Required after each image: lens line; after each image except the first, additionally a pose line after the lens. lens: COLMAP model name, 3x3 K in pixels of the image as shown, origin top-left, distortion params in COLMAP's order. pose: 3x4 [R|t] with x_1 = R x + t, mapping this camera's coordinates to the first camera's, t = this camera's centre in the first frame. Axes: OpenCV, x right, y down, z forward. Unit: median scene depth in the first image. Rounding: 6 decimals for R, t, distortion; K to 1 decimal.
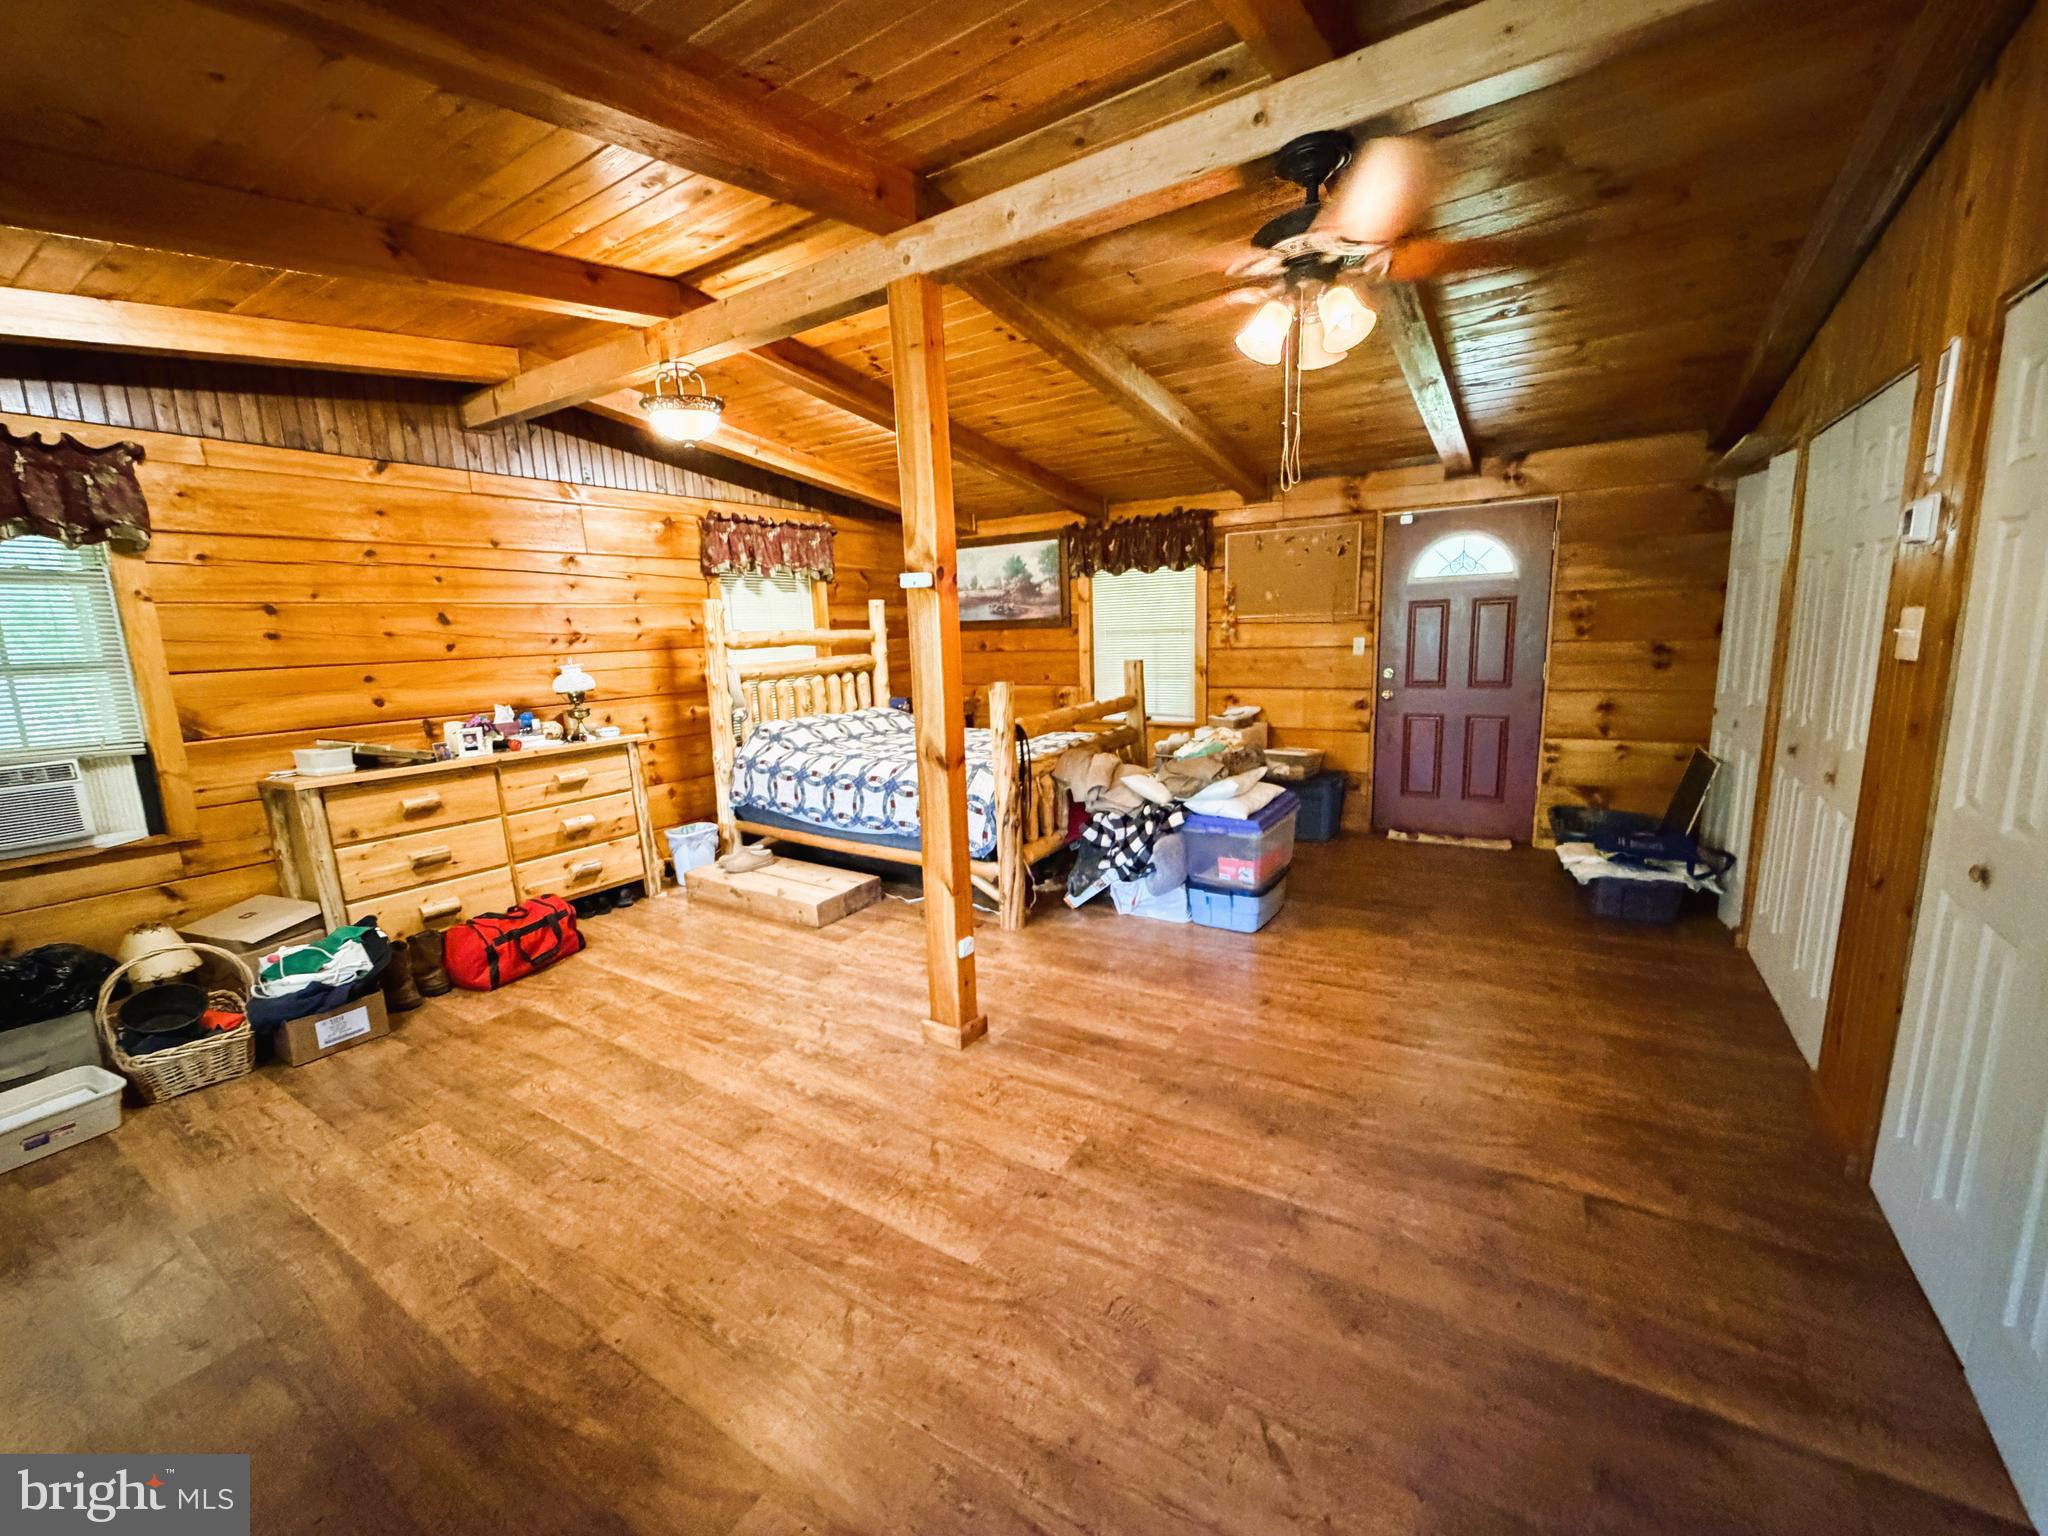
lens RADIAL K [[815.3, 0, 1022.5], [0, 815.3, 770.6], [0, 0, 1]] dist [0.004086, -0.000206]
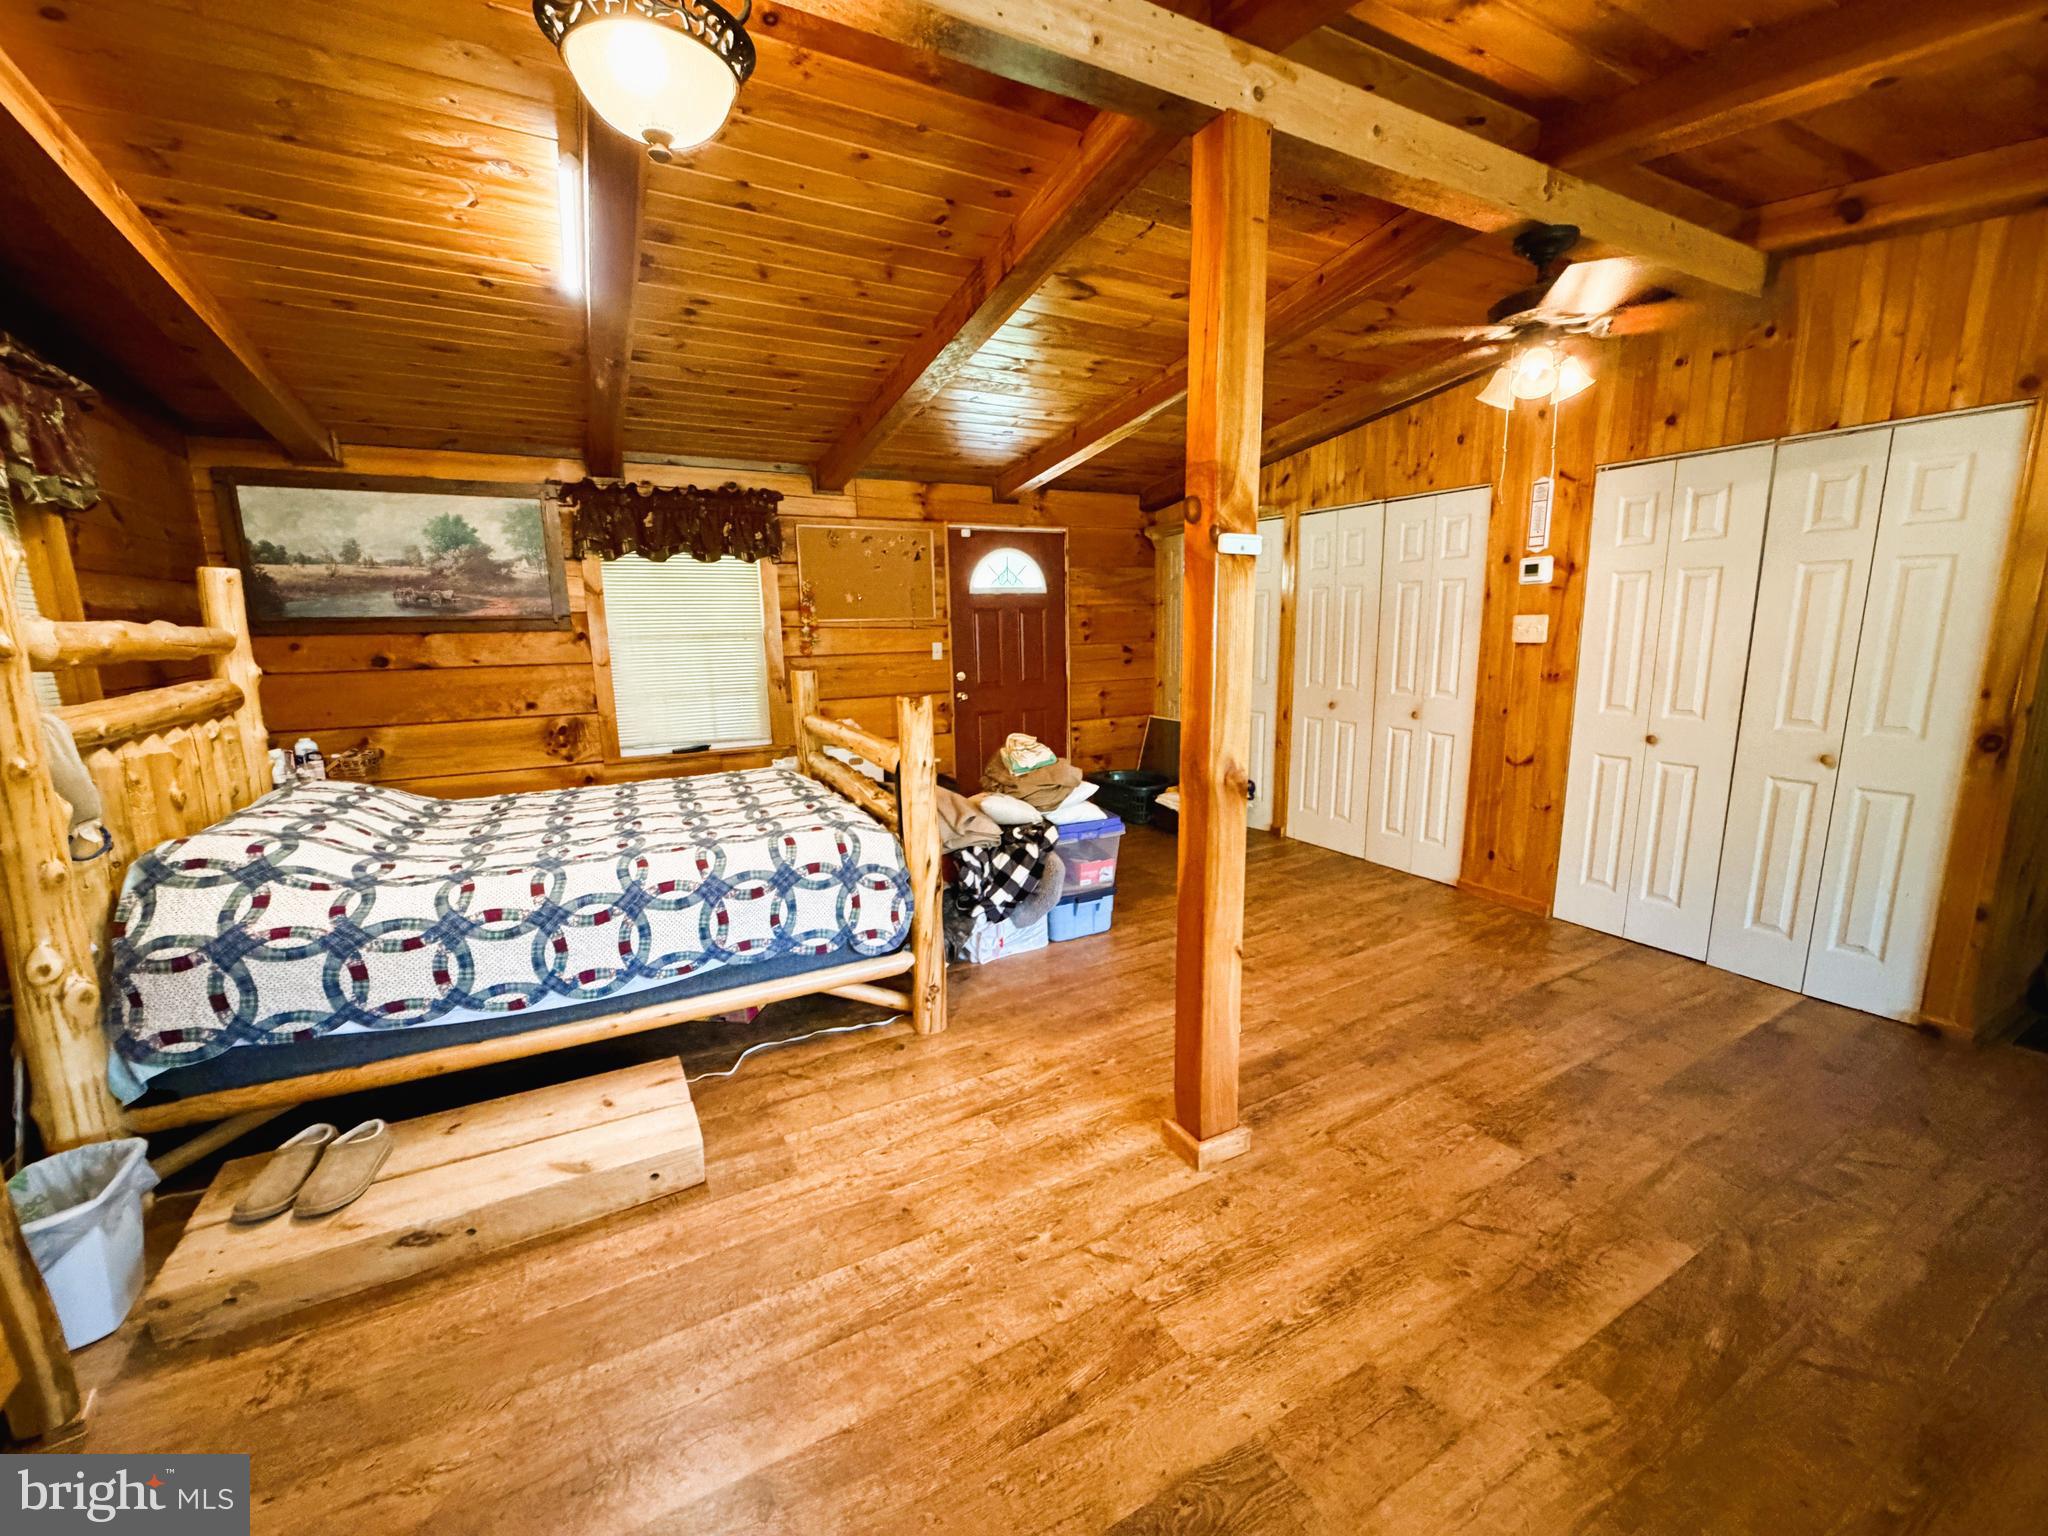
lens RADIAL K [[815.3, 0, 1024.5], [0, 815.3, 763.8], [0, 0, 1]] dist [0.004086, -0.000206]
pose [[0.485073, -0.126898, 0.865218, -0.472136], [0.154287, 0.986313, 0.058160, -0.059616], [-0.860756, 0.105280, 0.498012, 0.440246]]
